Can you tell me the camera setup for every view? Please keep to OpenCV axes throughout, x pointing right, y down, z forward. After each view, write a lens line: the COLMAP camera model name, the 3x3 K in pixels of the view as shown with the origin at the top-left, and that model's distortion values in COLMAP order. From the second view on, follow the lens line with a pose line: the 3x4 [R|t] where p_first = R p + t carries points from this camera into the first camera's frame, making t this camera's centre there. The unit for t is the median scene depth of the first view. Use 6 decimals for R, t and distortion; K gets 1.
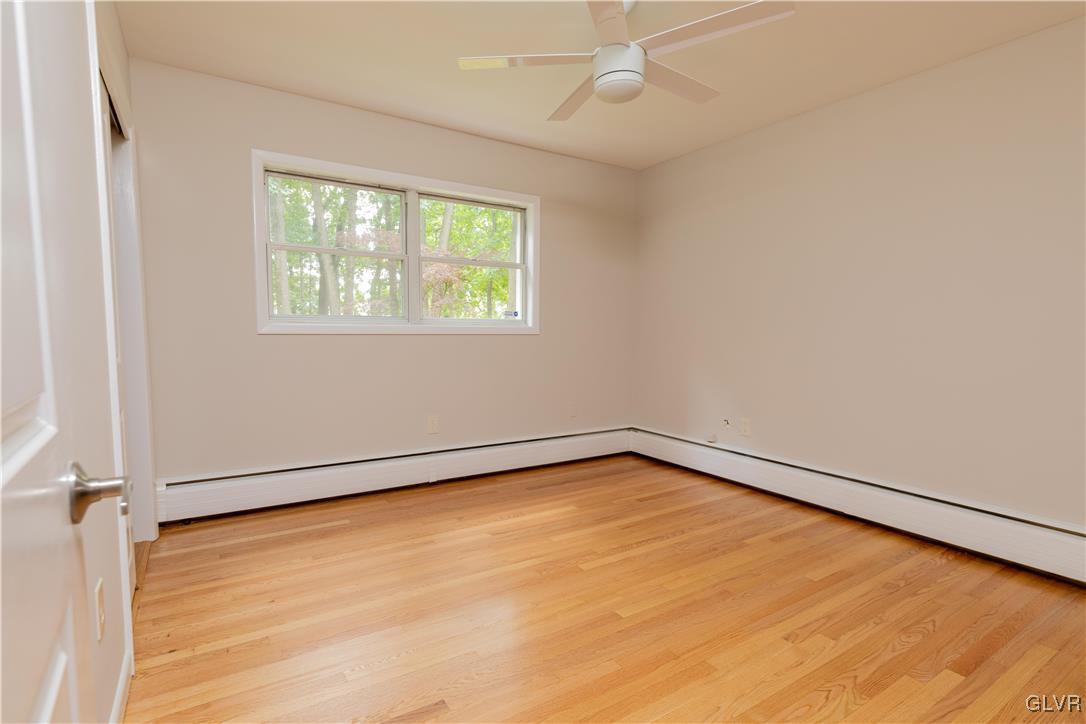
lens RADIAL K [[539.3, 0, 541.6], [0, 539.3, 363.5], [0, 0, 1]] dist [0.001980, 0.001046]
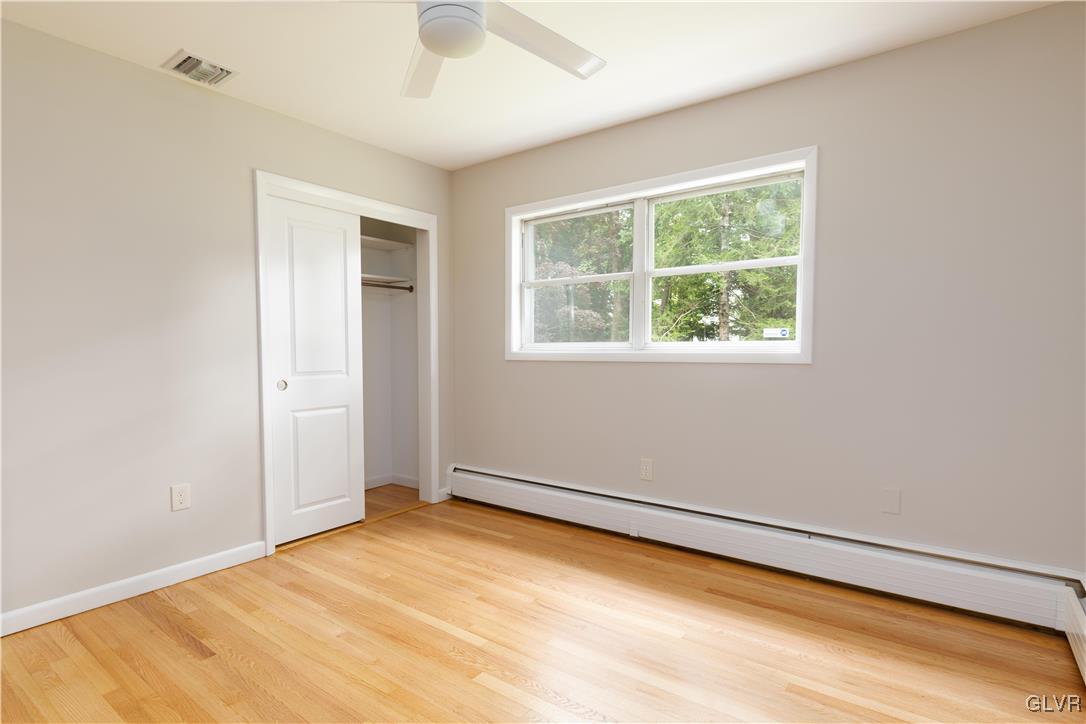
lens RADIAL K [[539.3, 0, 547.5], [0, 539.3, 363.9], [0, 0, 1]] dist [0.001980, 0.001046]
pose [[0.345553, 0.001125, -0.938398, 0.582368], [-0.060290, 0.997960, -0.021004, -0.026797], [0.936460, 0.063834, 0.344916, 0.599462]]
